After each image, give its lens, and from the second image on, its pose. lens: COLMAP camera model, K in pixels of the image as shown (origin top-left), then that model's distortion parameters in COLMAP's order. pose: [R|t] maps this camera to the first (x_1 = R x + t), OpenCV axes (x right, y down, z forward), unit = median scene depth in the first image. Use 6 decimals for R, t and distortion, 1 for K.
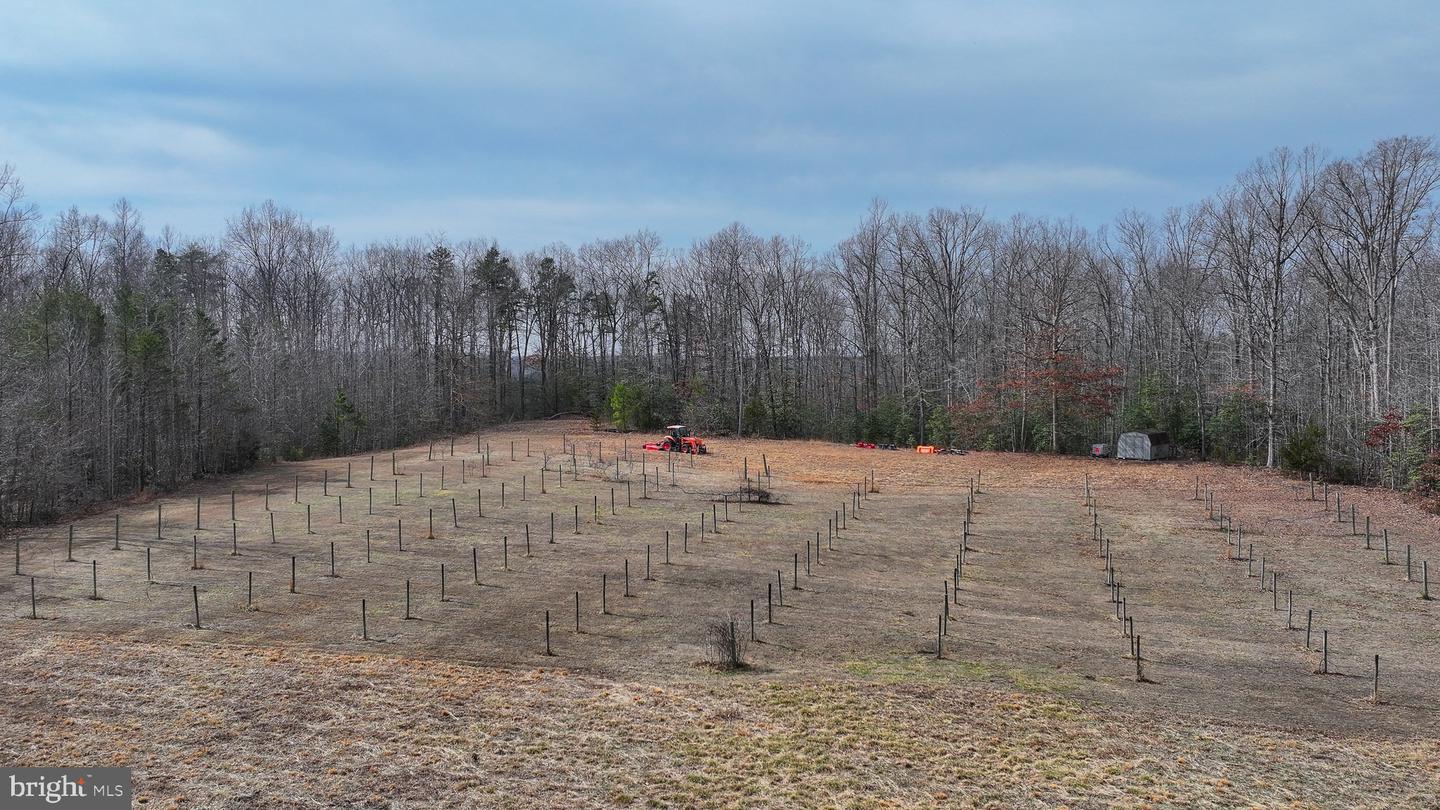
lens RADIAL K [[1175.4, 0, 721.1], [0, 1175.4, 409.8], [0, 0, 1]] dist [0.012520, -0.014597]
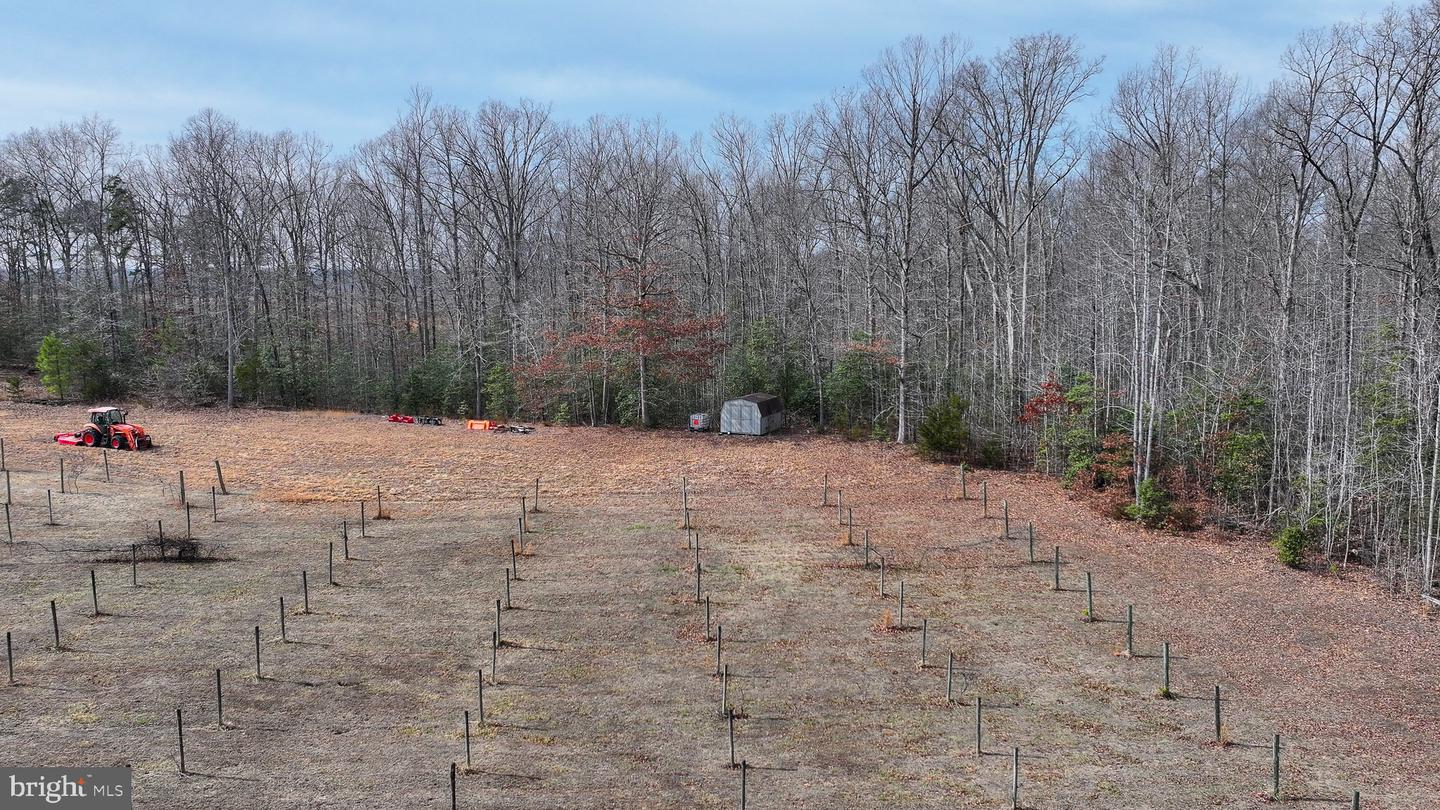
lens RADIAL K [[1175.4, 0, 721.1], [0, 1175.4, 409.8], [0, 0, 1]] dist [0.012520, -0.014597]
pose [[0.944023, -0.039253, 0.327536, 0.080519], [0.014886, 0.996953, 0.076573, -0.033915], [-0.329544, -0.067411, 0.941731, 0.261526]]
